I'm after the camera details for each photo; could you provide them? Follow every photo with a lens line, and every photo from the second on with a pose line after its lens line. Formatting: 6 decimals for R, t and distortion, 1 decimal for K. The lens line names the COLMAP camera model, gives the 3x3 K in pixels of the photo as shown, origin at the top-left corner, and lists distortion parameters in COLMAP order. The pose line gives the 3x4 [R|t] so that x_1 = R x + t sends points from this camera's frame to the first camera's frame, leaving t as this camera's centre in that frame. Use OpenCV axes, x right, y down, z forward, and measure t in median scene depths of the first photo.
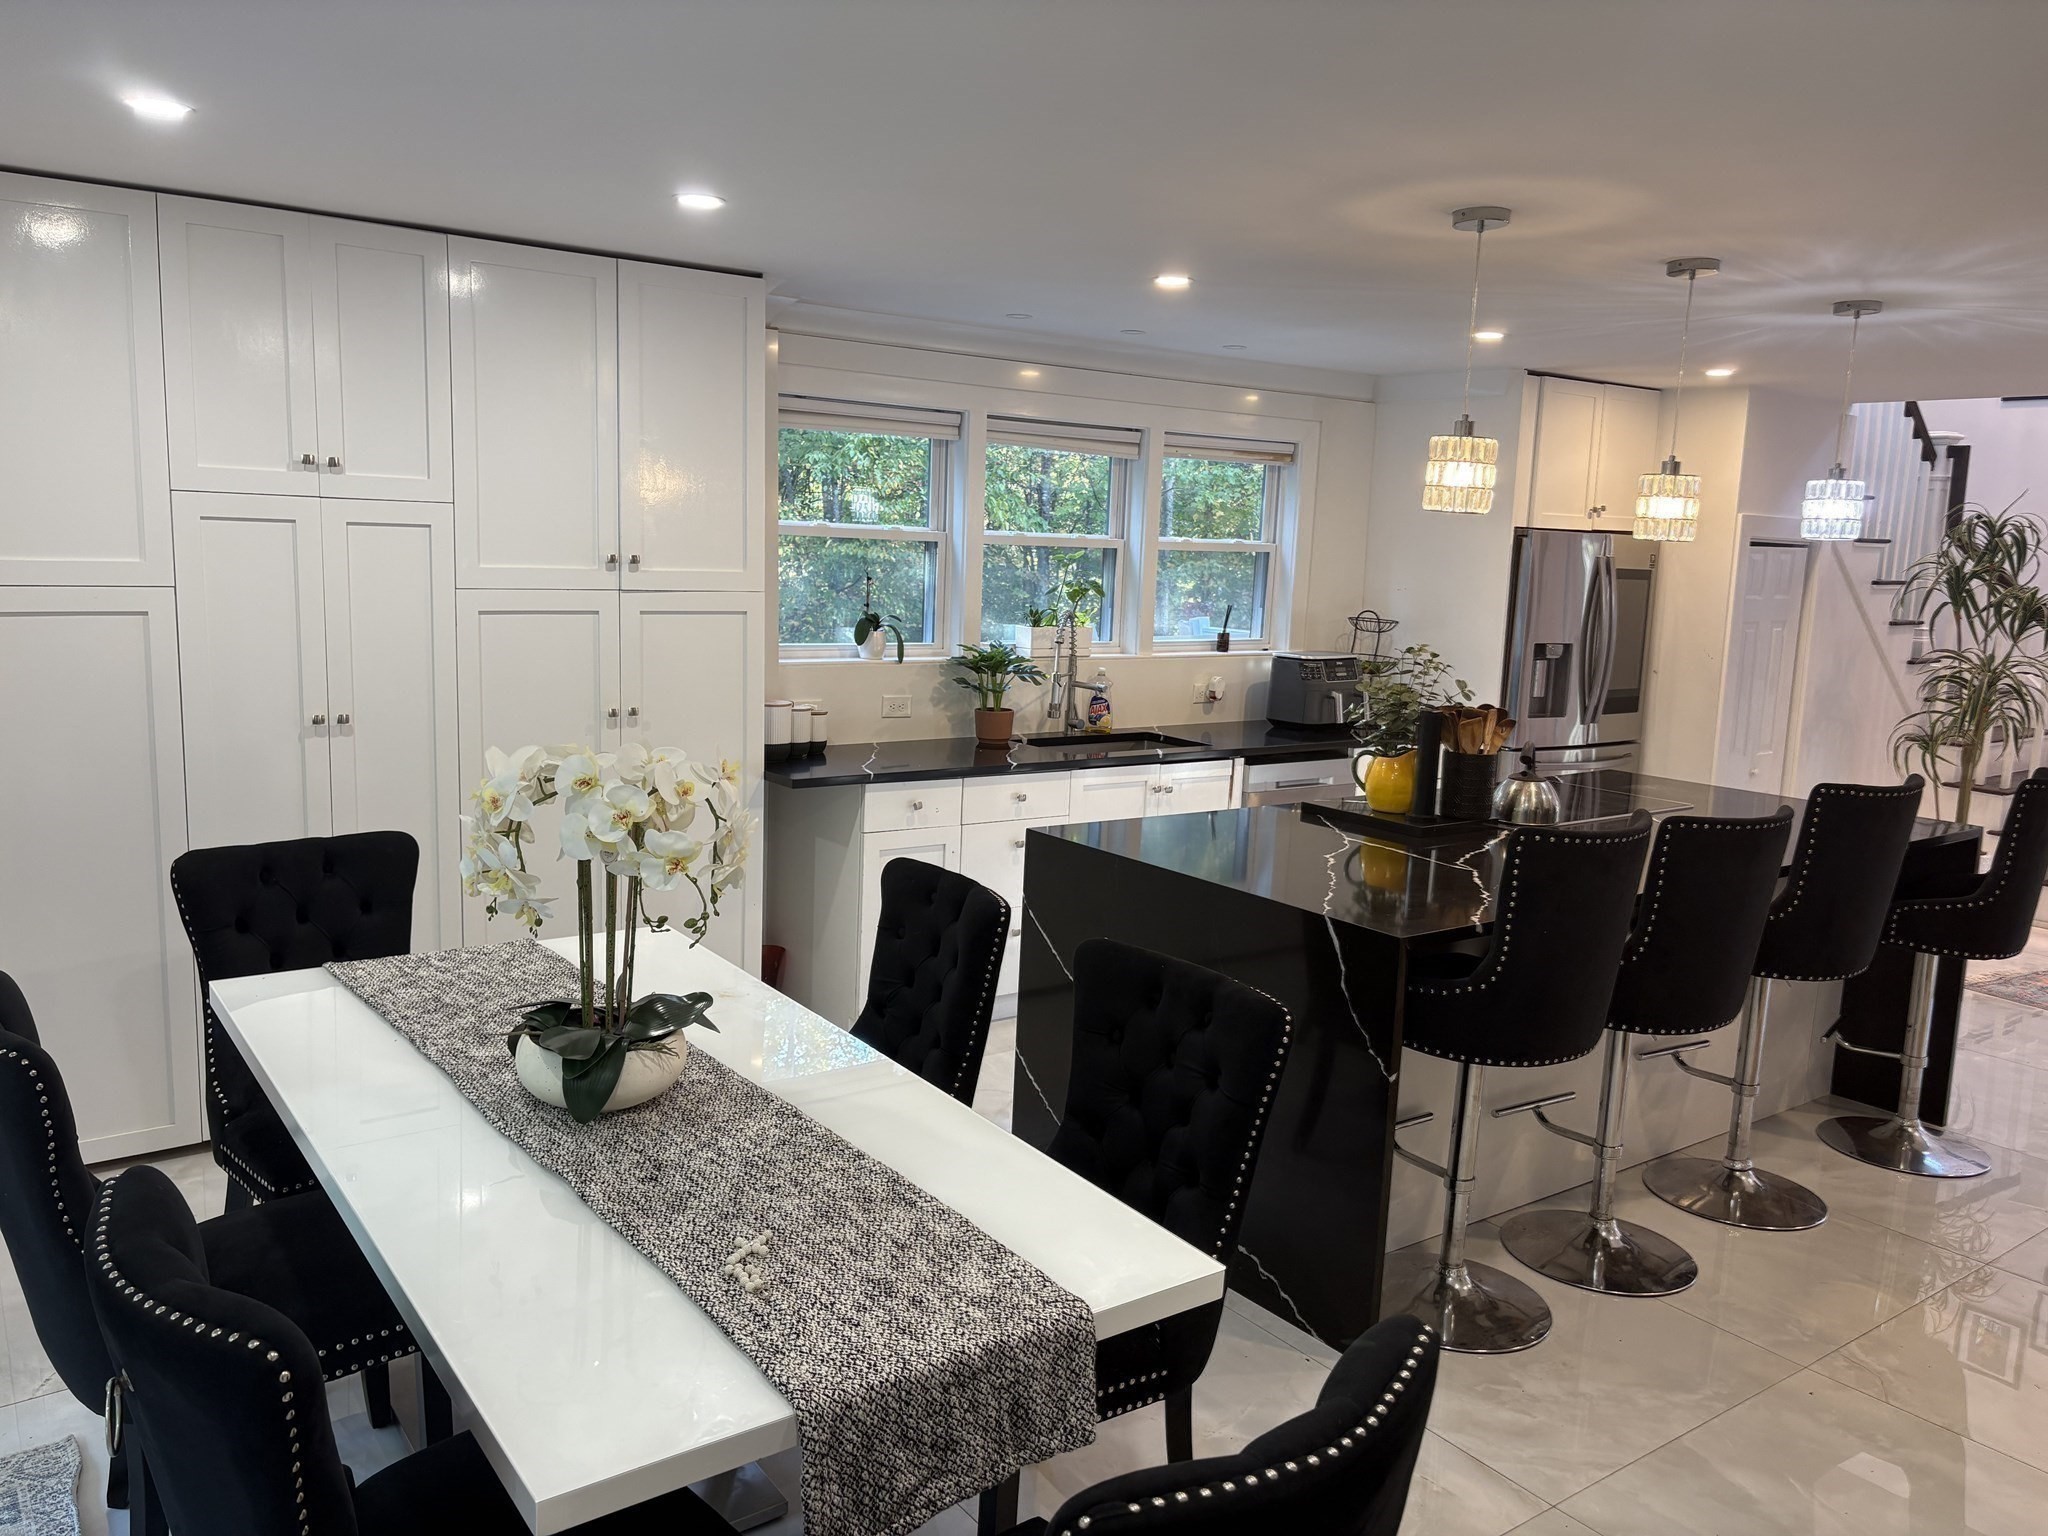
lens RADIAL K [[1538.5, 0, 1021.0], [0, 1538.5, 779.9], [0, 0, 1]] dist [0.062871, -0.080156]
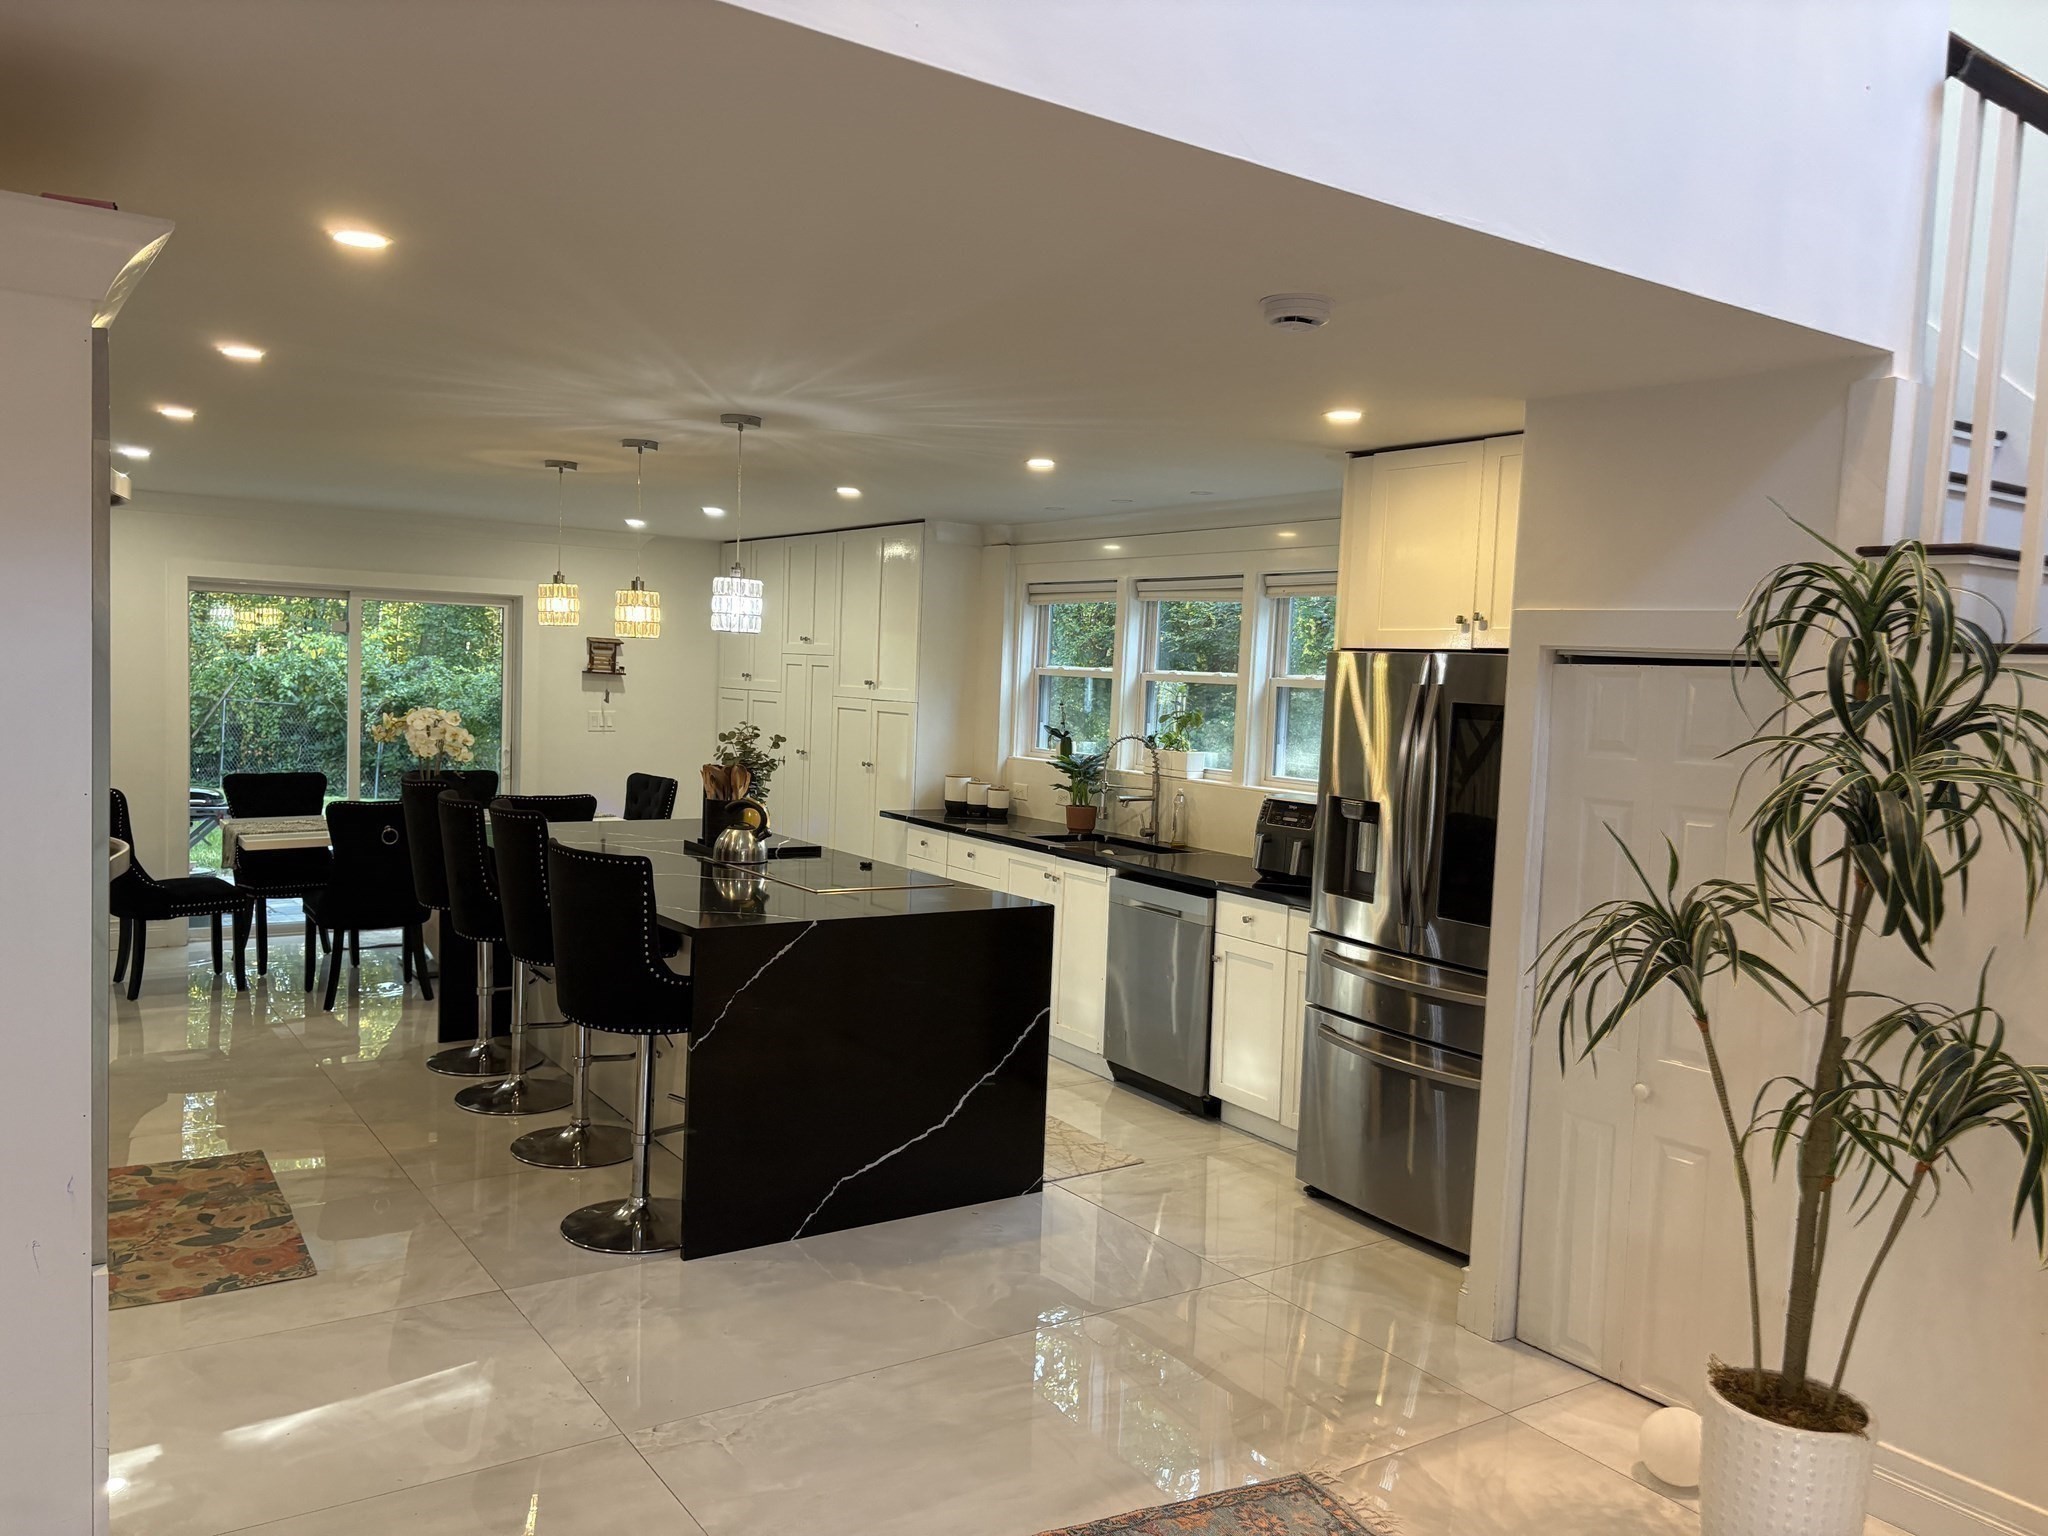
lens RADIAL K [[1543.3, 0, 1030.2], [0, 1543.3, 792.5], [0, 0, 1]] dist [0.002450, -0.002968]
pose [[-0.029351, 0.039218, -0.998800, 1.526845], [-0.204071, 0.977949, 0.044396, -0.128559], [0.978516, 0.205129, -0.020701, 1.203183]]
